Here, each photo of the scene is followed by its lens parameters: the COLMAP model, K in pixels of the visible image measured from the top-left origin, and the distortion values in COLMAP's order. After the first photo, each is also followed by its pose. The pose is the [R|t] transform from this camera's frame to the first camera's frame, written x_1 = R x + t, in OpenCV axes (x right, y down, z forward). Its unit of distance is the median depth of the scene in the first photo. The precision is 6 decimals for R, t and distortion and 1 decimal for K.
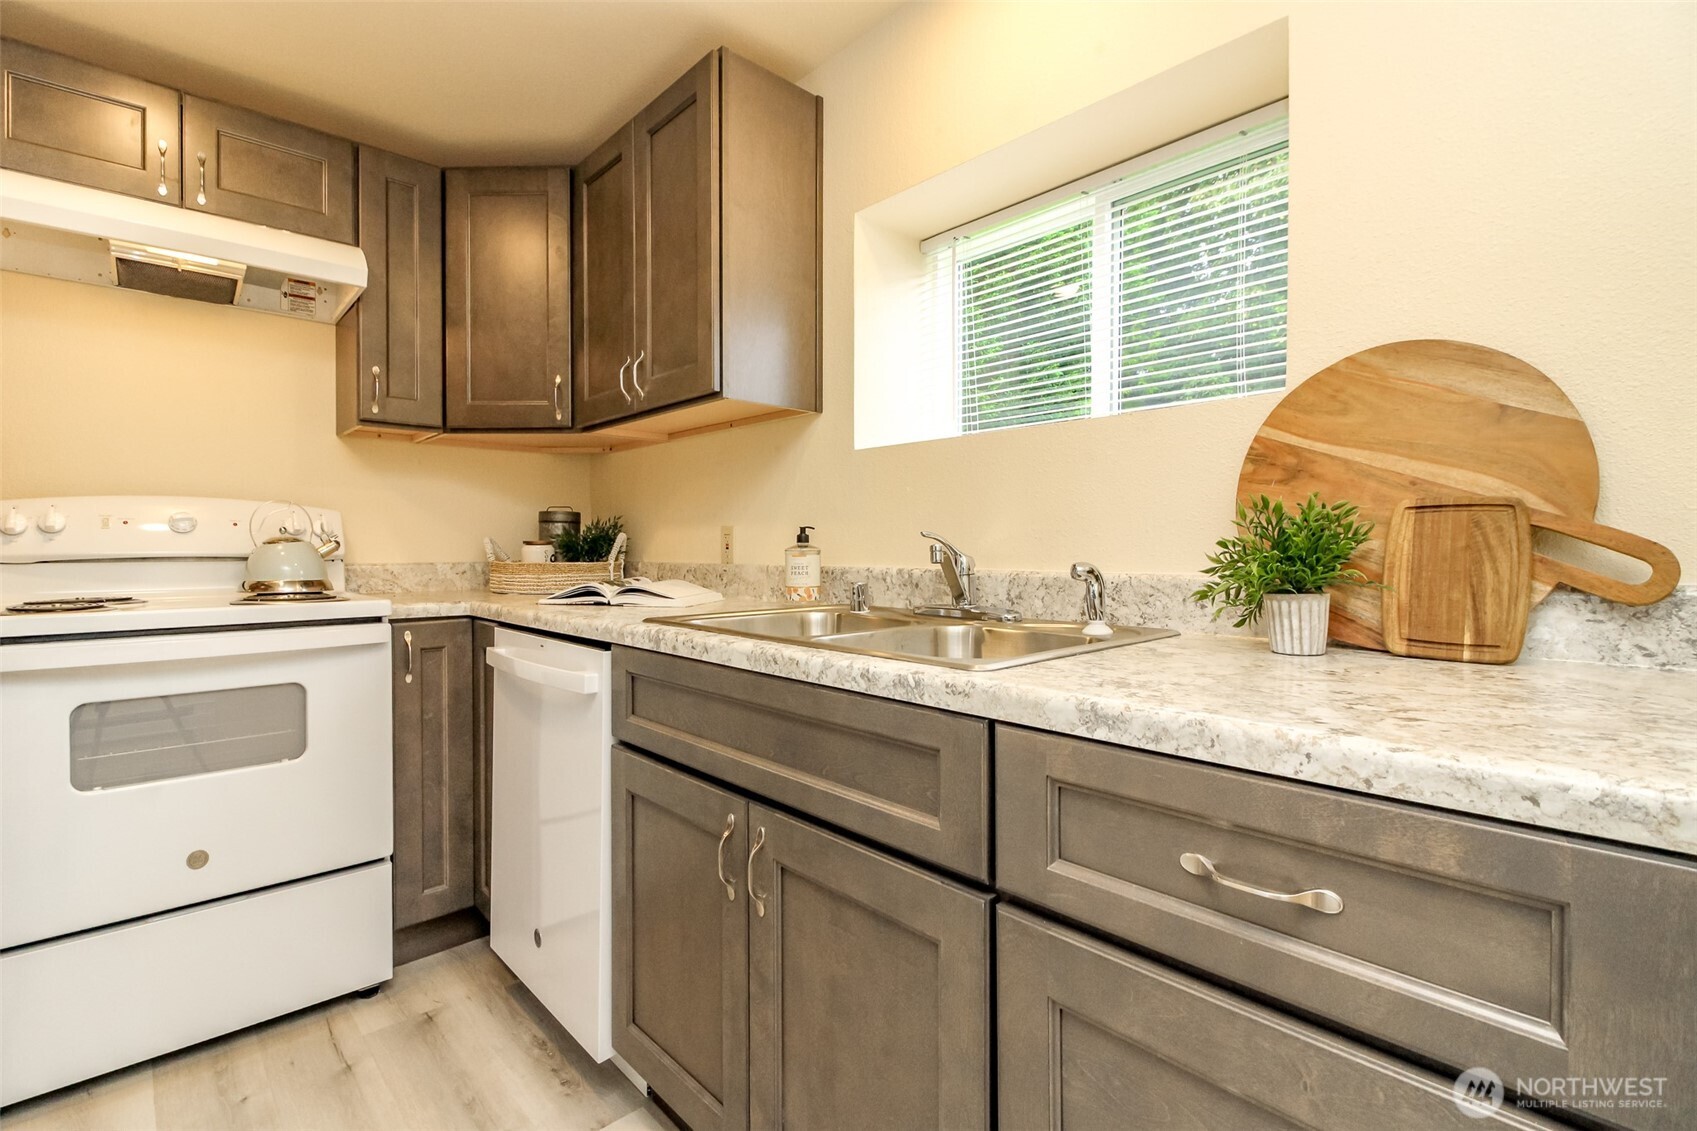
lens RADIAL K [[765.1, 0, 851.1], [0, 765.1, 559.3], [0, 0, 1]] dist [0.018553, -0.011093]
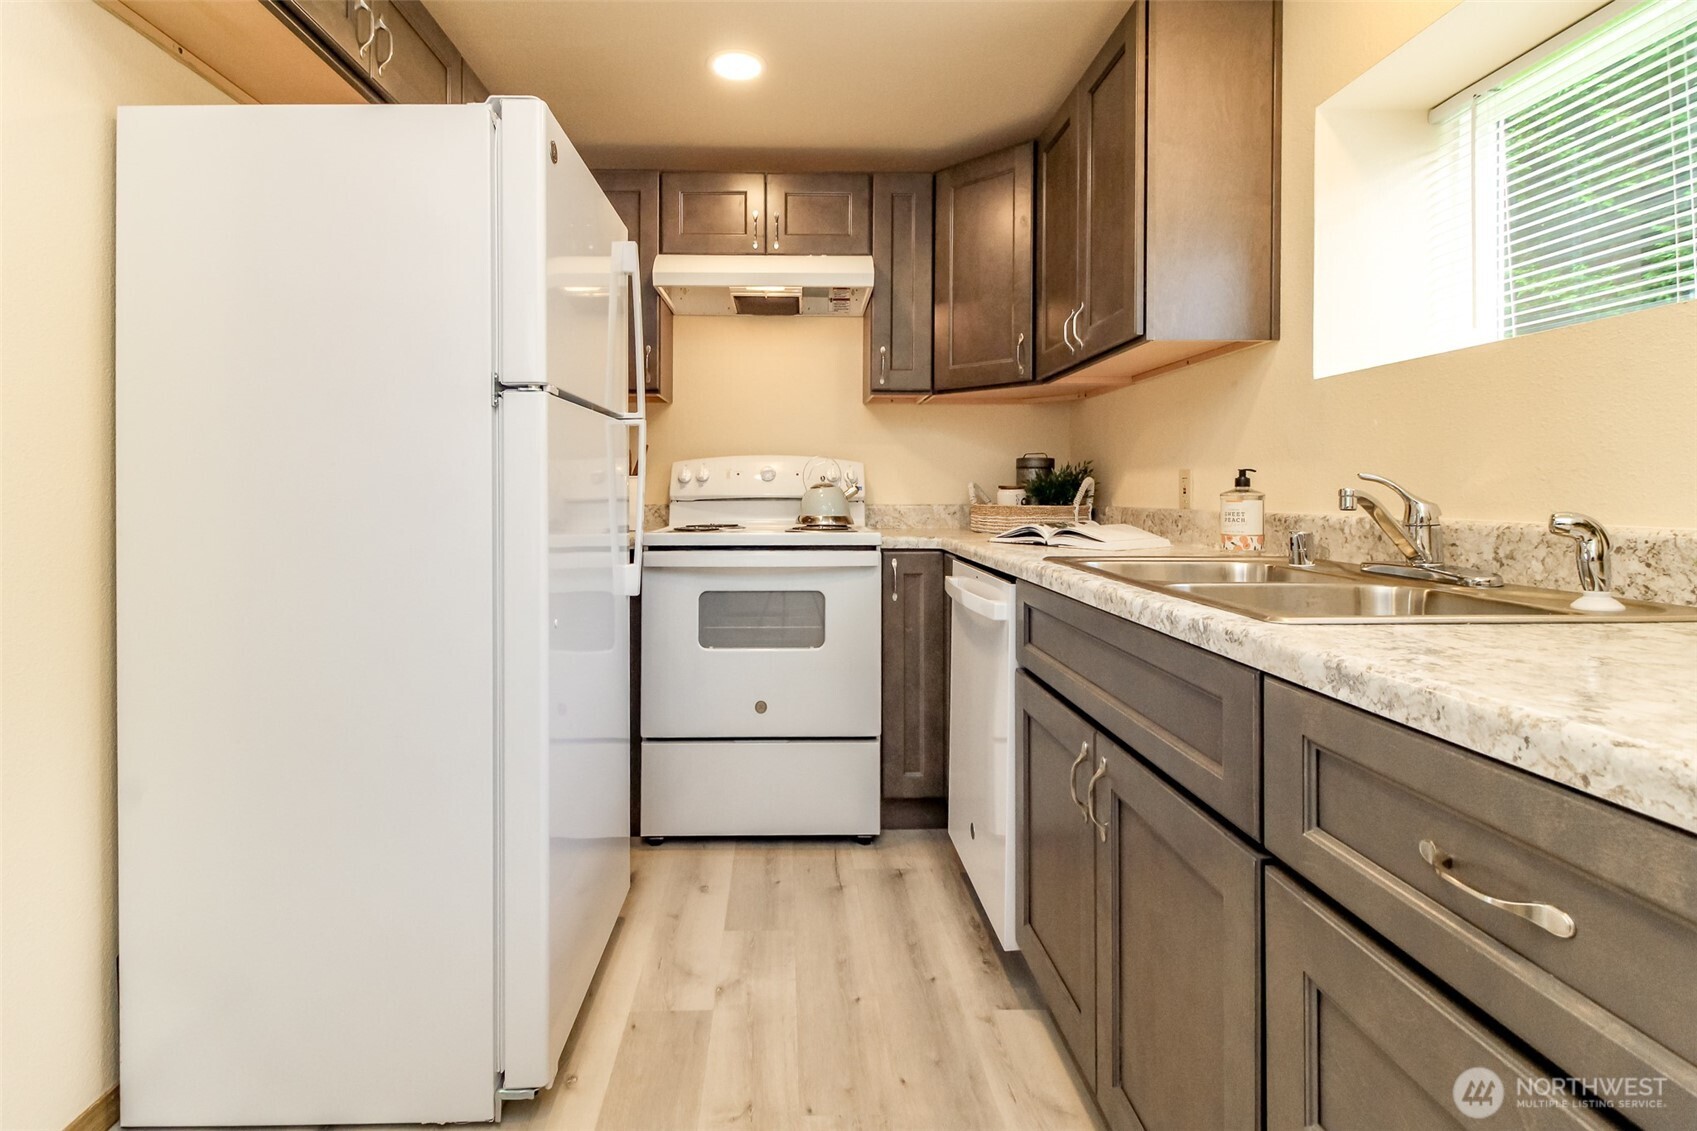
lens RADIAL K [[806.1, 0, 824.7], [0, 806.1, 499.7], [0, 0, 1]] dist [0.023277, -0.015808]
pose [[0.754551, 0.008719, -0.656184, 0.196520], [-0.012945, 0.999915, -0.001600, 0.001706], [0.656114, 0.009701, 0.754600, -0.056502]]
